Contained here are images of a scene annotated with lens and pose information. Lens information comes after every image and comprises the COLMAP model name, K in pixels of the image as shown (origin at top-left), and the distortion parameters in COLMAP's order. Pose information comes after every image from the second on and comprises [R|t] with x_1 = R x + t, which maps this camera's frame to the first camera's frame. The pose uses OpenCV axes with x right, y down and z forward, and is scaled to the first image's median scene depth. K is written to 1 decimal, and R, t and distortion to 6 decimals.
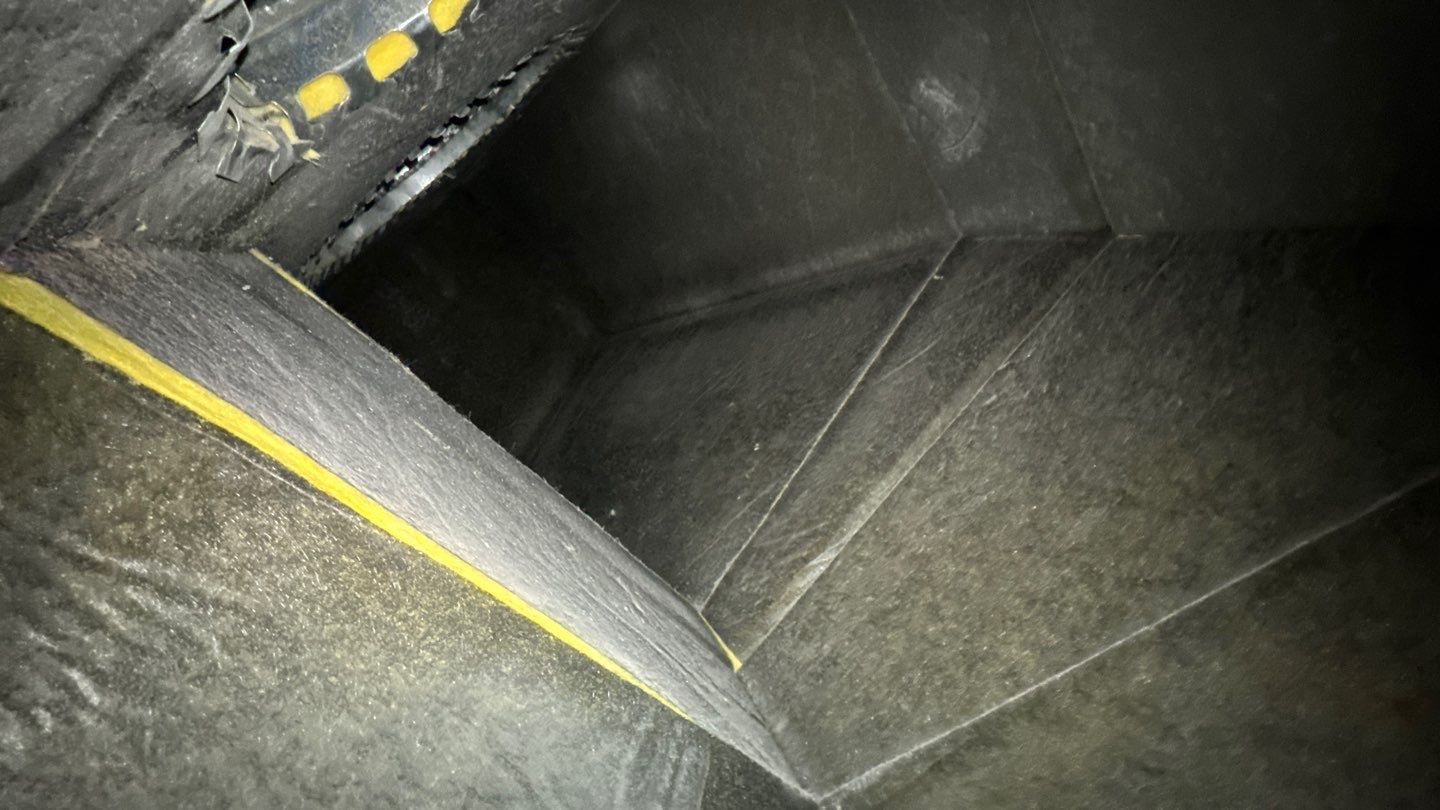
lens RADIAL K [[587.9, 0, 720.5], [0, 587.9, 409.3], [0, 0, 1]] dist [-0.001881, -0.000242]
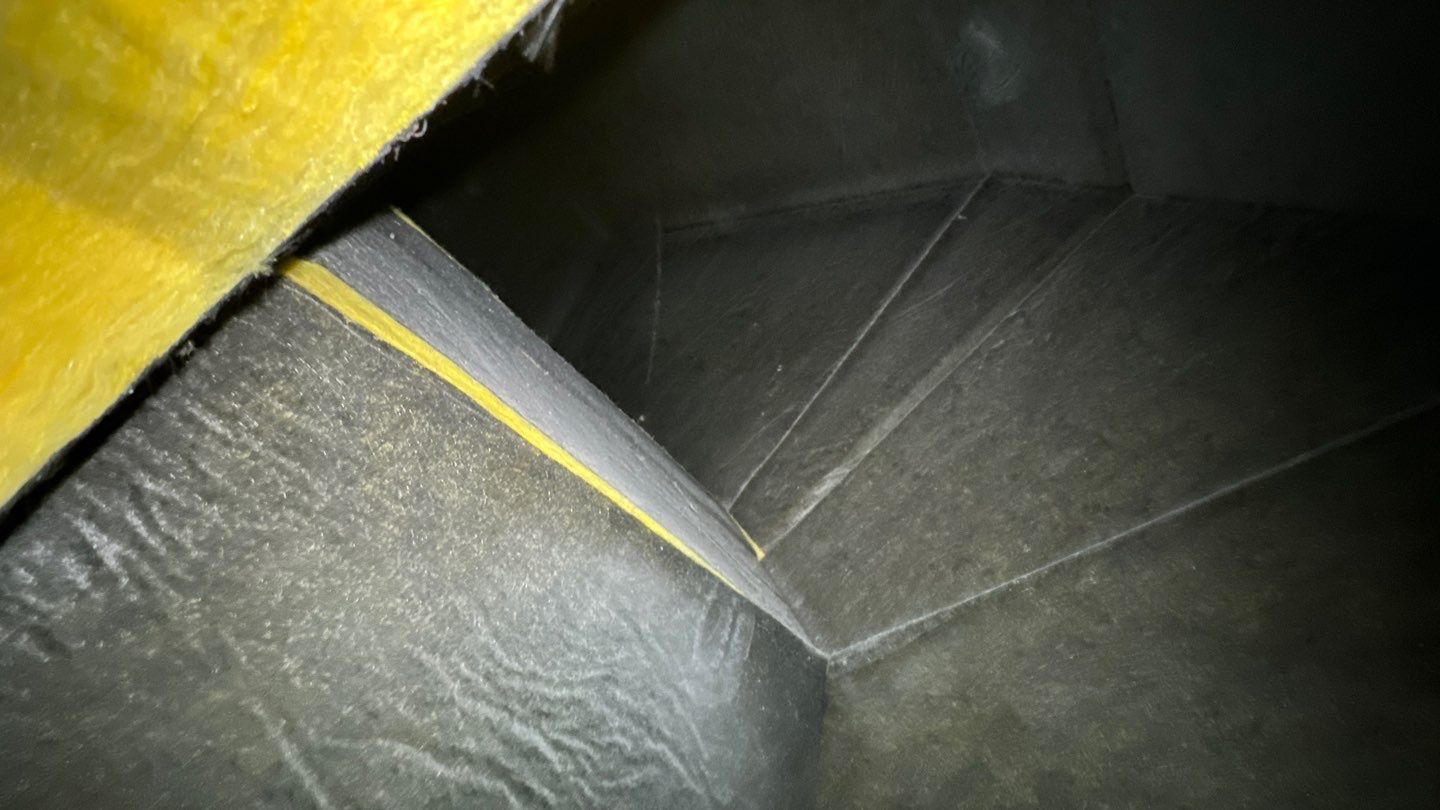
lens RADIAL K [[587.9, 0, 720.5], [0, 587.9, 409.3], [0, 0, 1]] dist [-0.001881, -0.000242]
pose [[0.998567, 0.050606, 0.017391, -0.099495], [-0.052840, 0.983819, 0.171199, -0.065928], [-0.008446, -0.171873, 0.985083, -0.147154]]
